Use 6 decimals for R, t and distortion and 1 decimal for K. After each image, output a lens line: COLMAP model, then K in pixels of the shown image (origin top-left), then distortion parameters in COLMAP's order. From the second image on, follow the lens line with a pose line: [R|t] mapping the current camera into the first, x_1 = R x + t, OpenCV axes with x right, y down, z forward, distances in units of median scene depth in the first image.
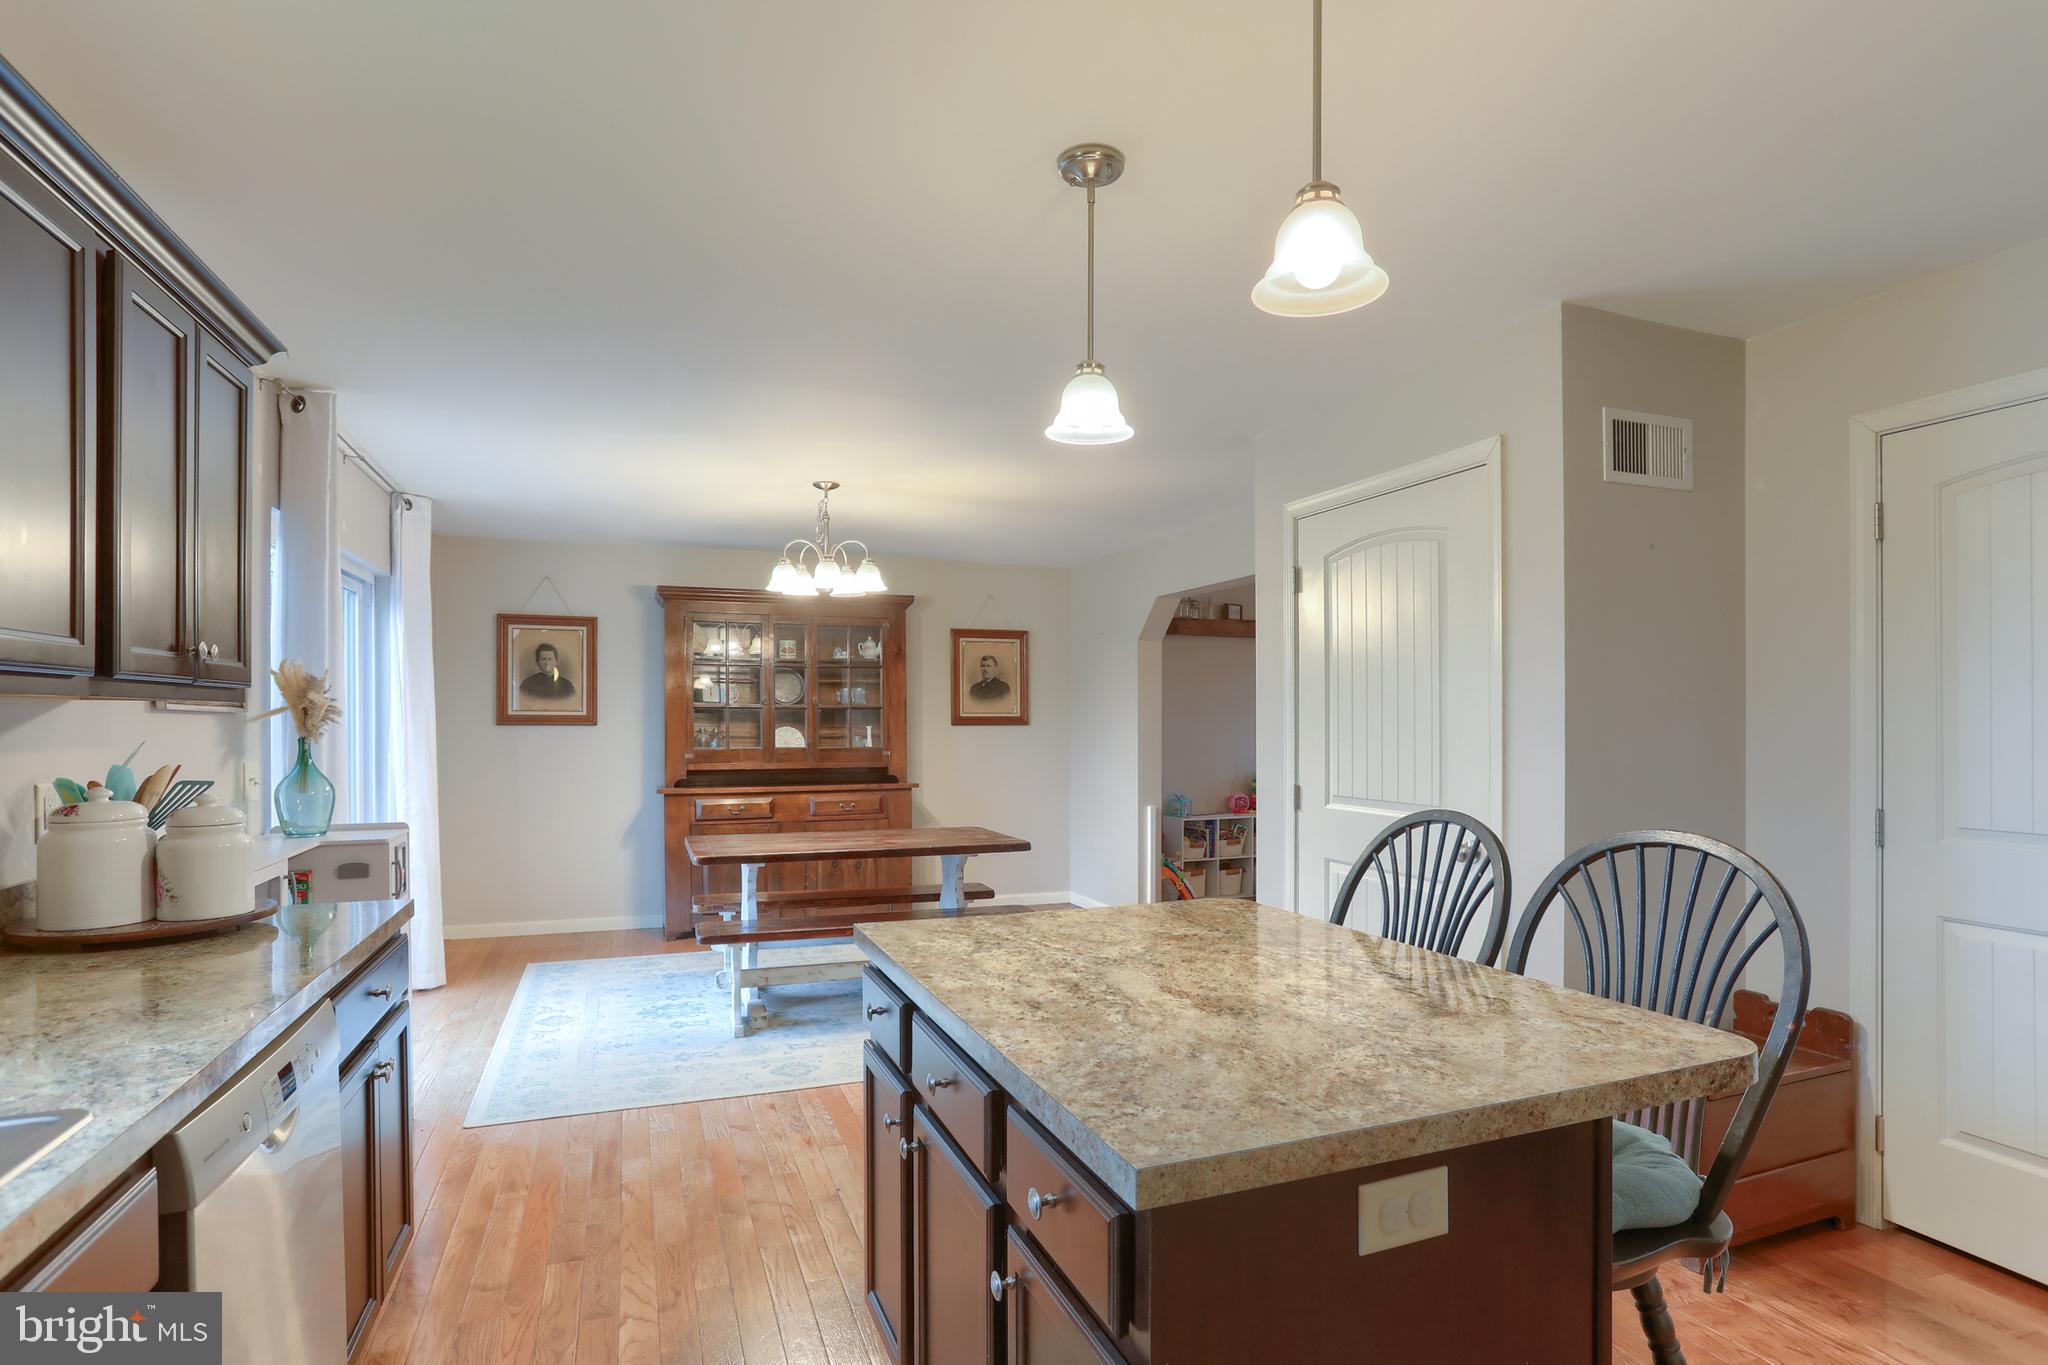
lens RADIAL K [[1042.3, 0, 1002.0], [0, 1042.3, 734.8], [0, 0, 1]] dist [-0.043715, 0.013168]
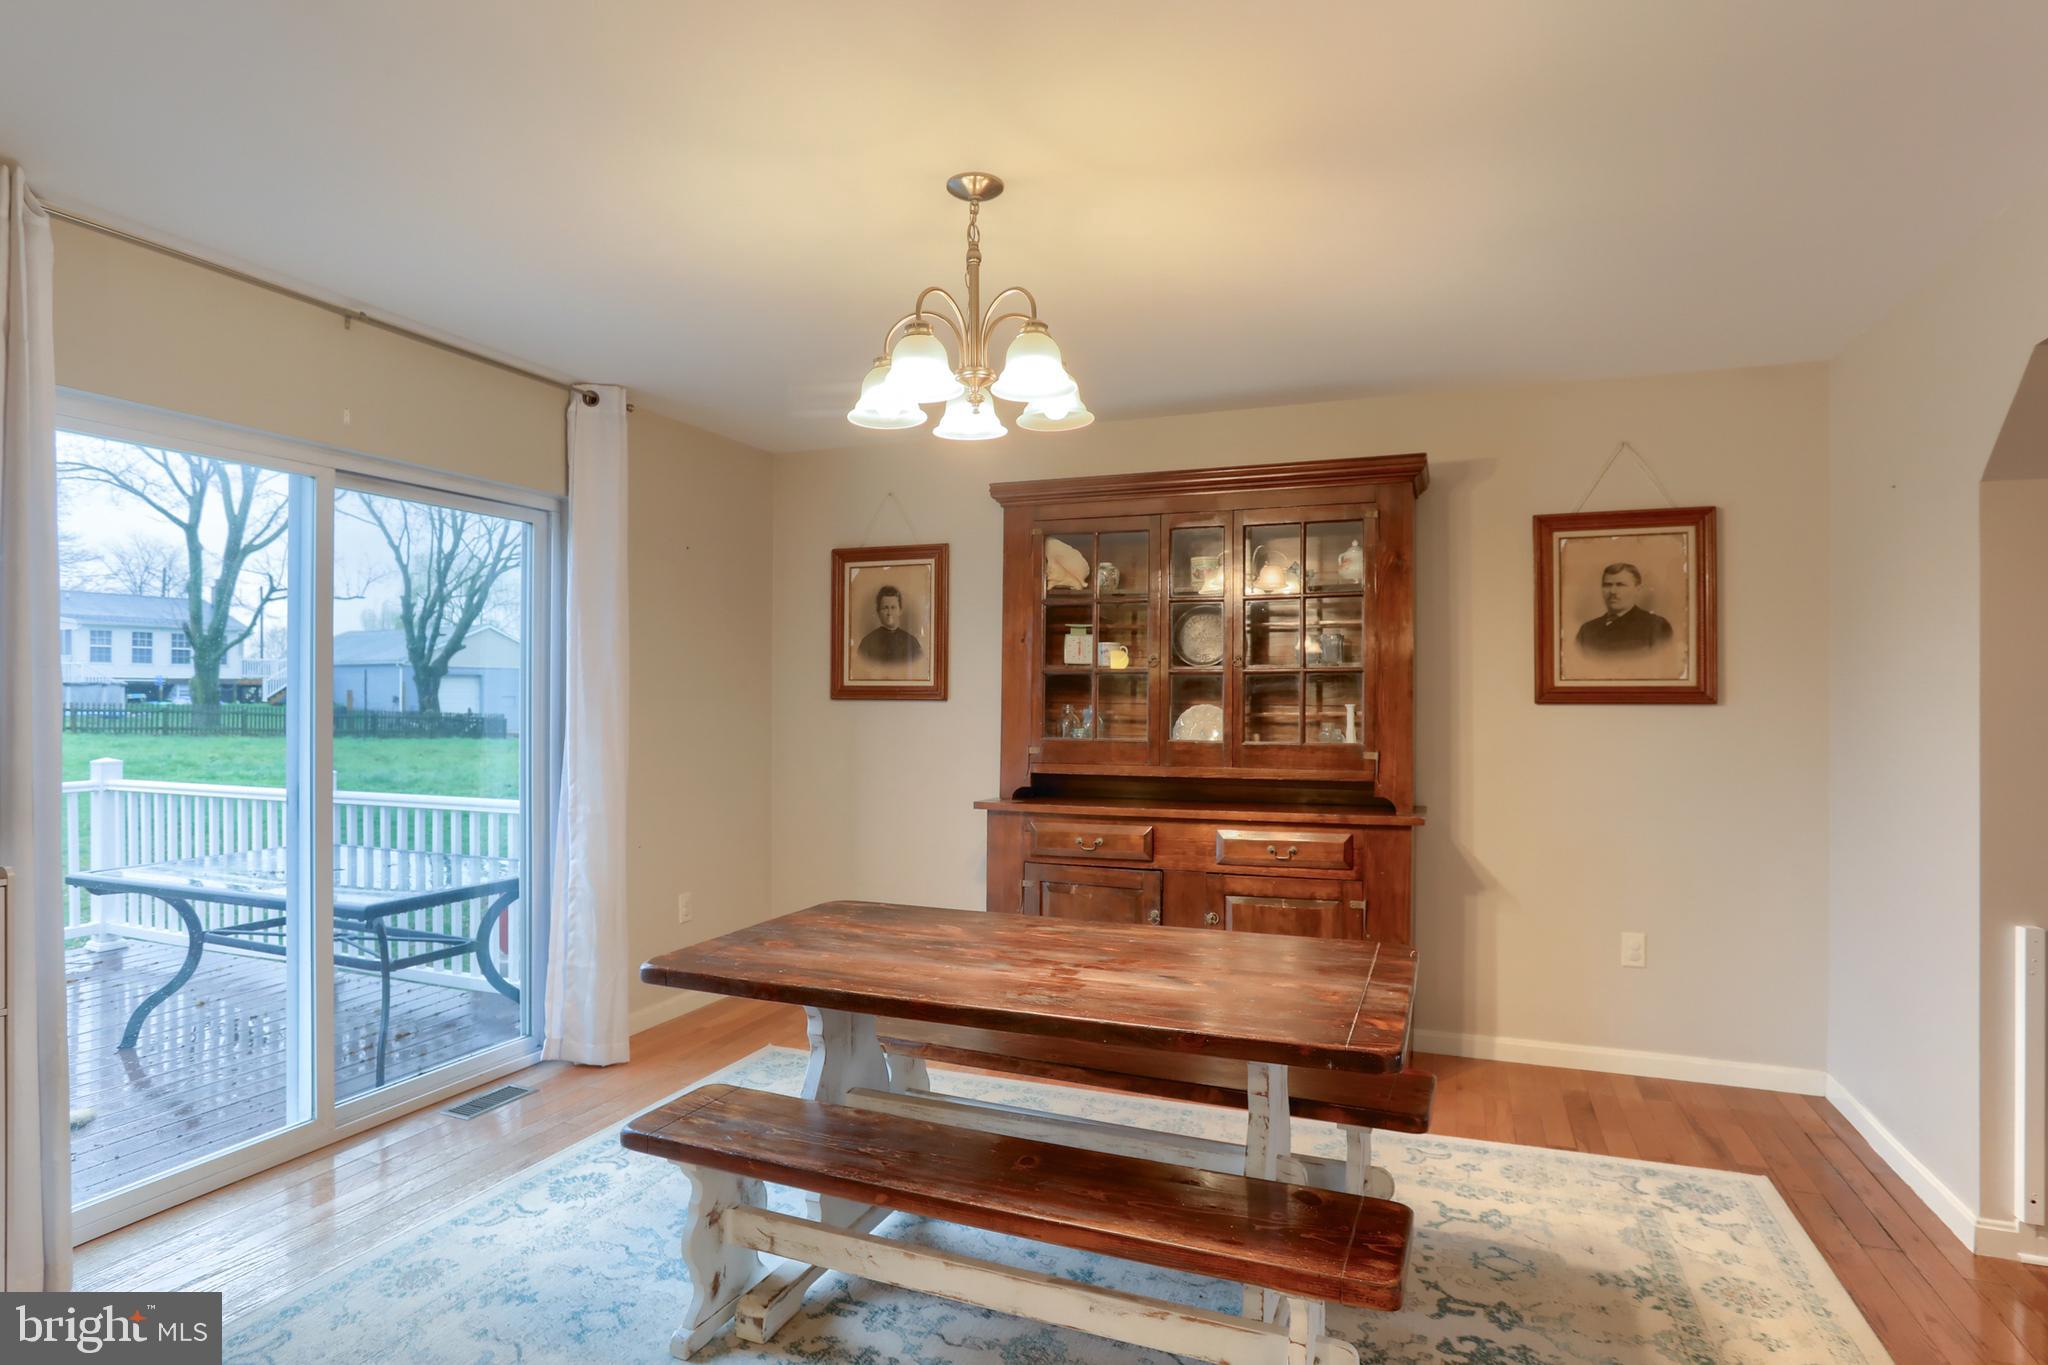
lens RADIAL K [[1074.6, 0, 1066.0], [0, 1074.6, 699.8], [0, 0, 1]] dist [-0.046584, 0.020323]
pose [[0.752305, 0.005640, -0.658791, 0.139804], [-0.009816, 0.999948, -0.002648, -0.008567], [0.658742, 0.008458, 0.752322, 0.516607]]
